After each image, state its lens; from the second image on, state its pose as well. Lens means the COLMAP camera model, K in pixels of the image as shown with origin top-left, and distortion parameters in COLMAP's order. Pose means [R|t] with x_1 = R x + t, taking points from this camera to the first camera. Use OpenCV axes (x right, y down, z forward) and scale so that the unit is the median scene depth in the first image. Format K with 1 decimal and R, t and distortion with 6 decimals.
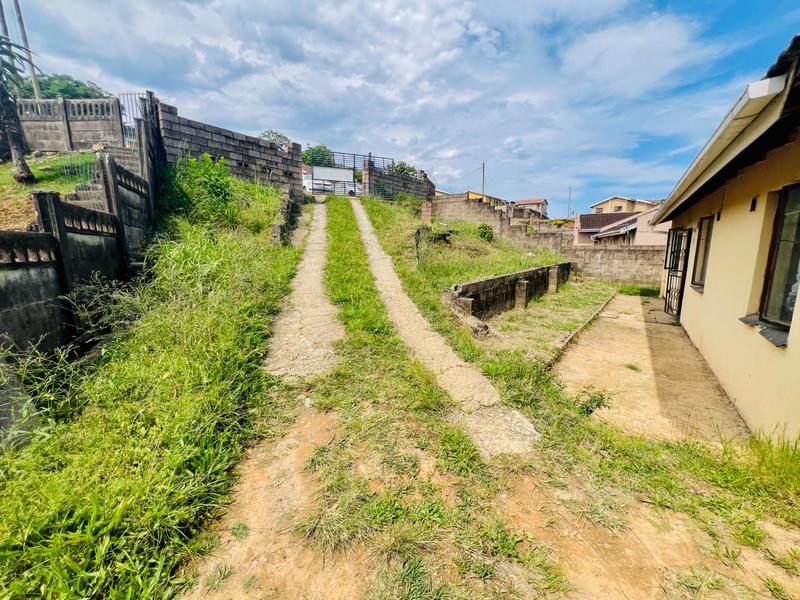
lens RADIAL K [[319.6, 0, 398.9], [0, 319.6, 300.0], [0, 0, 1]] dist [-0.004110, 0.001444]
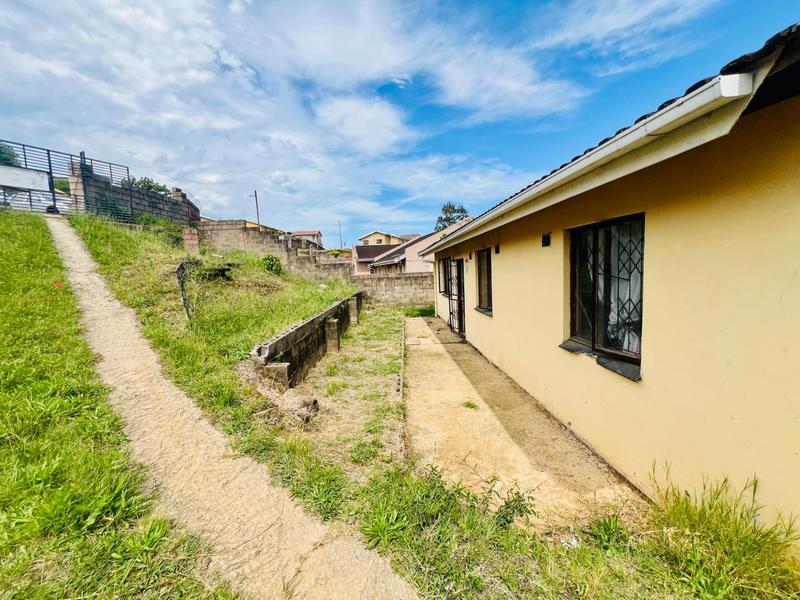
lens RADIAL K [[319.6, 0, 397.5], [0, 319.6, 296.3], [0, 0, 1]] dist [-0.004110, 0.001444]
pose [[0.792420, -0.082708, 0.604343, 0.004533], [0.143749, 0.988181, -0.053246, -0.030578], [-0.592796, 0.129067, 0.794943, 0.113011]]
